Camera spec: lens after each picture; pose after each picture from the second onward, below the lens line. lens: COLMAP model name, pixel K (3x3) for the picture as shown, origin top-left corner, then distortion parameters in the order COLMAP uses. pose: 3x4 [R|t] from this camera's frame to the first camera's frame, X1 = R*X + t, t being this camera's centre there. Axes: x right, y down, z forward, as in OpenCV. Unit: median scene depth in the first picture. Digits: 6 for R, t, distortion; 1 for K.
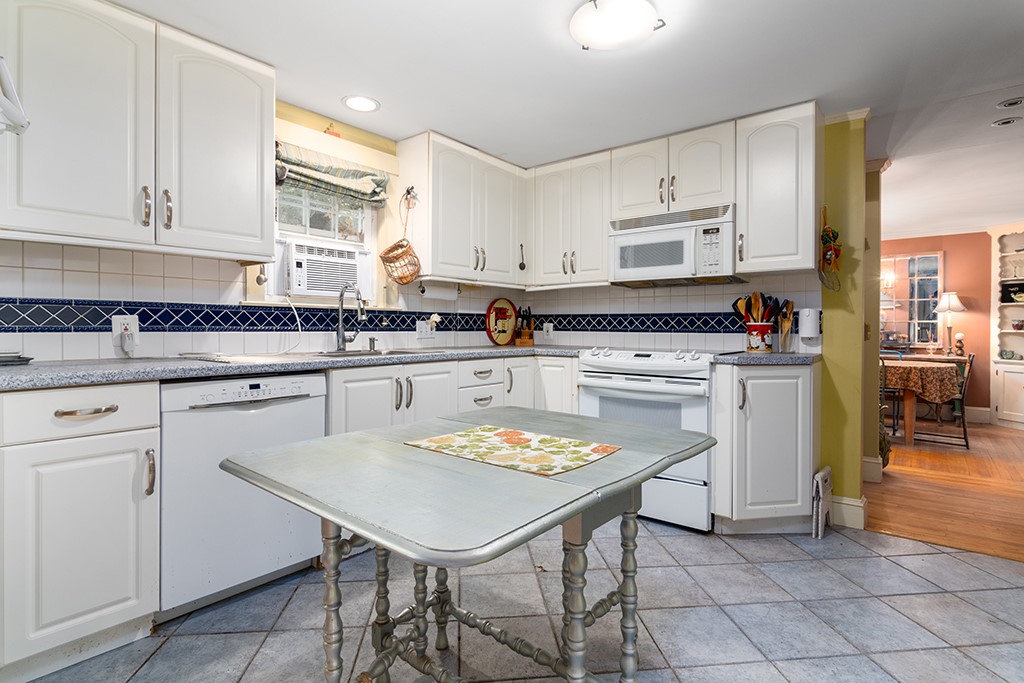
lens RADIAL K [[524.3, 0, 513.3], [0, 524.3, 329.4], [0, 0, 1]] dist [0.002031, 0.000118]
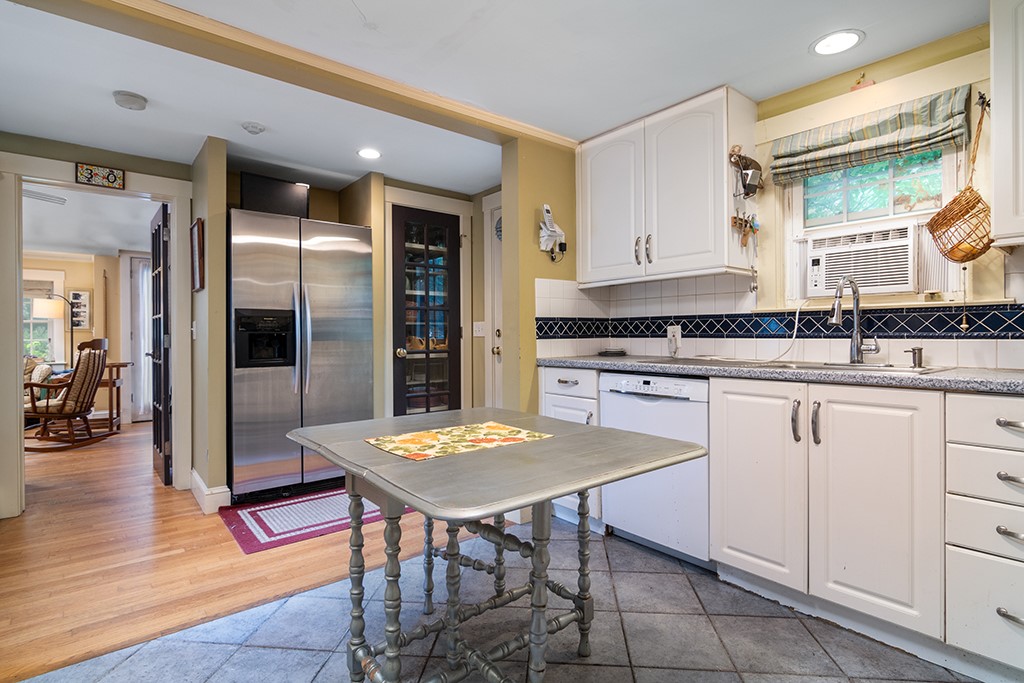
lens RADIAL K [[500.7, 0, 513.3], [0, 500.7, 336.3], [0, 0, 1]] dist [-0.003258, -0.000293]
pose [[-0.196600, -0.000270, -0.980484, 0.640351], [-0.000720, 1.000000, -0.000132, 0.001376], [0.980484, 0.000680, -0.196600, 0.831217]]
